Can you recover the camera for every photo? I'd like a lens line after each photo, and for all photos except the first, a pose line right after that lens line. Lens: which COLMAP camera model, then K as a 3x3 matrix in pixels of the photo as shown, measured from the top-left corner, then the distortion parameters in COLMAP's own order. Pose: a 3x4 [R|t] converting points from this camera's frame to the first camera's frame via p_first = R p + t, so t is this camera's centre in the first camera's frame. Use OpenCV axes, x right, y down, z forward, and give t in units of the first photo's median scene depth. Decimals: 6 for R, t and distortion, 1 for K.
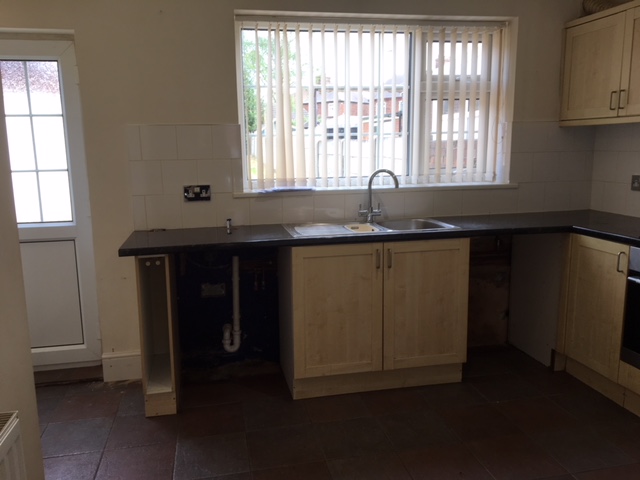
lens RADIAL K [[544.2, 0, 320.0], [0, 544.2, 240.0], [0, 0, 1]] dist [0.106311, -0.140255]
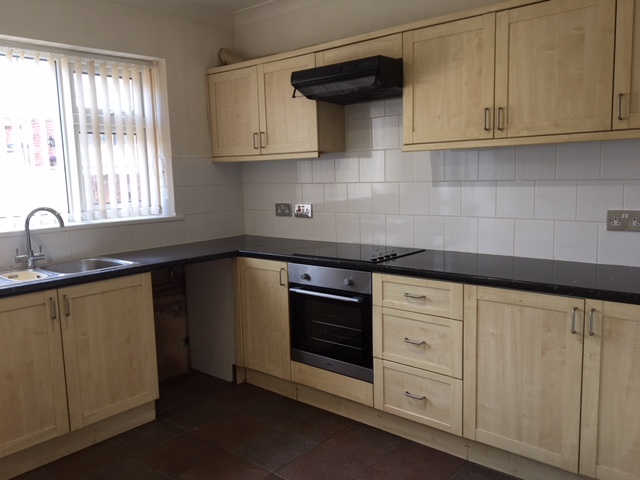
lens RADIAL K [[544.2, 0, 320.0], [0, 544.2, 240.0], [0, 0, 1]] dist [0.106311, -0.140255]
pose [[0.800133, -0.084688, 0.593814, -0.061685], [0.118751, 0.992753, -0.018428, -0.006027], [-0.587950, 0.085261, 0.804391, 0.010416]]
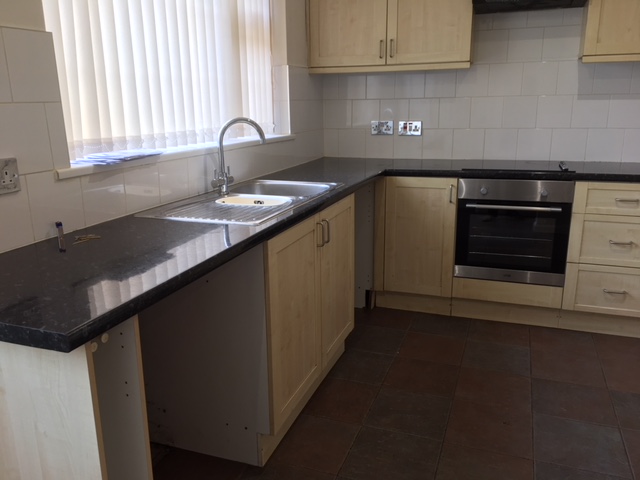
lens RADIAL K [[544.2, 0, 320.0], [0, 544.2, 240.0], [0, 0, 1]] dist [0.106311, -0.140255]
pose [[0.521677, -0.204167, 0.828353, -0.458740], [0.149635, 0.977788, 0.146762, -0.060535], [-0.839918, 0.047388, 0.540640, 0.507497]]
